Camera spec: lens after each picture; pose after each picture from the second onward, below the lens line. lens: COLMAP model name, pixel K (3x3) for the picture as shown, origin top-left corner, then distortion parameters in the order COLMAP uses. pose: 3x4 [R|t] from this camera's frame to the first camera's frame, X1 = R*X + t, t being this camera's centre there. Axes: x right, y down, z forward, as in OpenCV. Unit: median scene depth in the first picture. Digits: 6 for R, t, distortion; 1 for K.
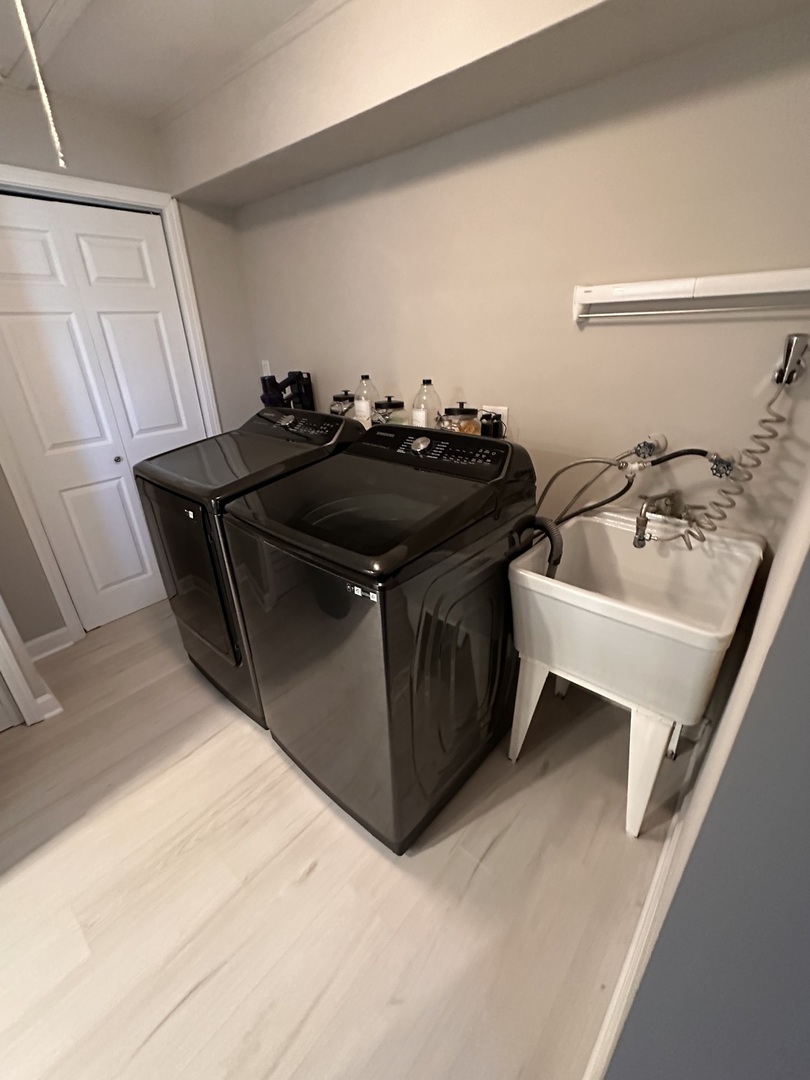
lens RADIAL K [[447.6, 0, 403.1], [0, 447.6, 537.0], [0, 0, 1]] dist [0.000793, 0.000034]
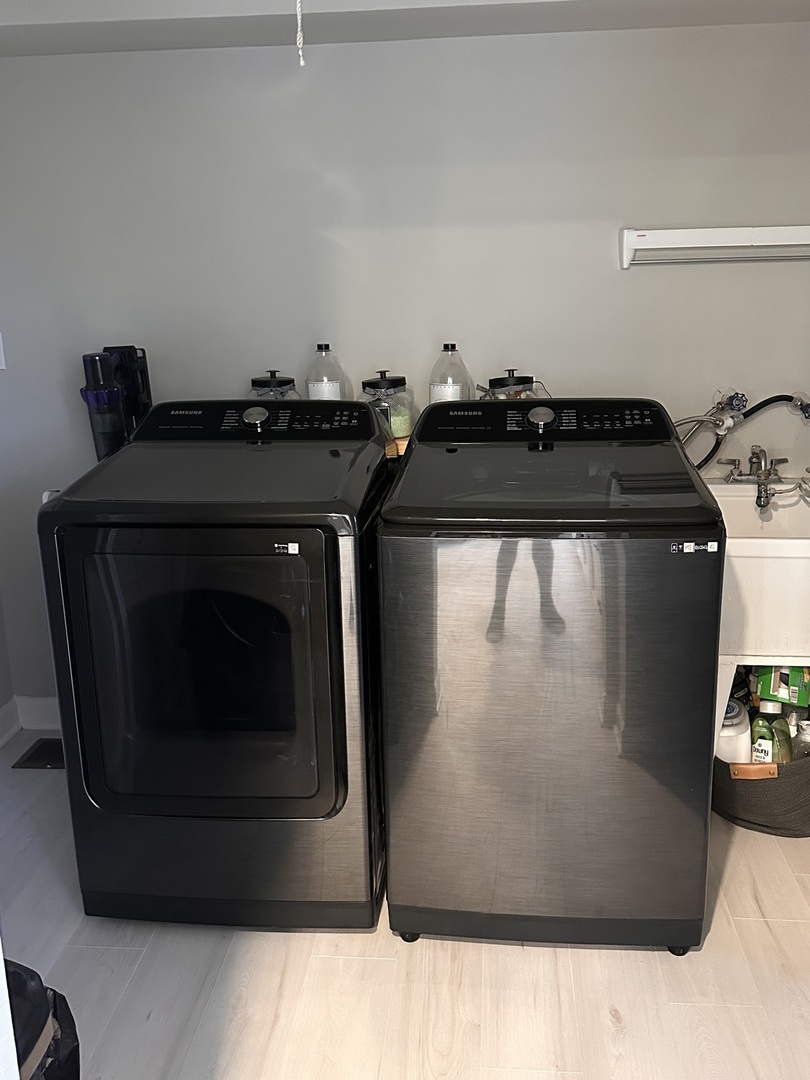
lens RADIAL K [[989.2, 0, 405.0], [0, 989.2, 540.0], [0, 0, 1]] dist [0.074312, 0.000081]
pose [[0.813695, -0.136559, 0.565025, -1.129570], [0.239434, 0.964464, -0.111713, 0.131556], [-0.529691, 0.226186, 0.817476, -0.218580]]
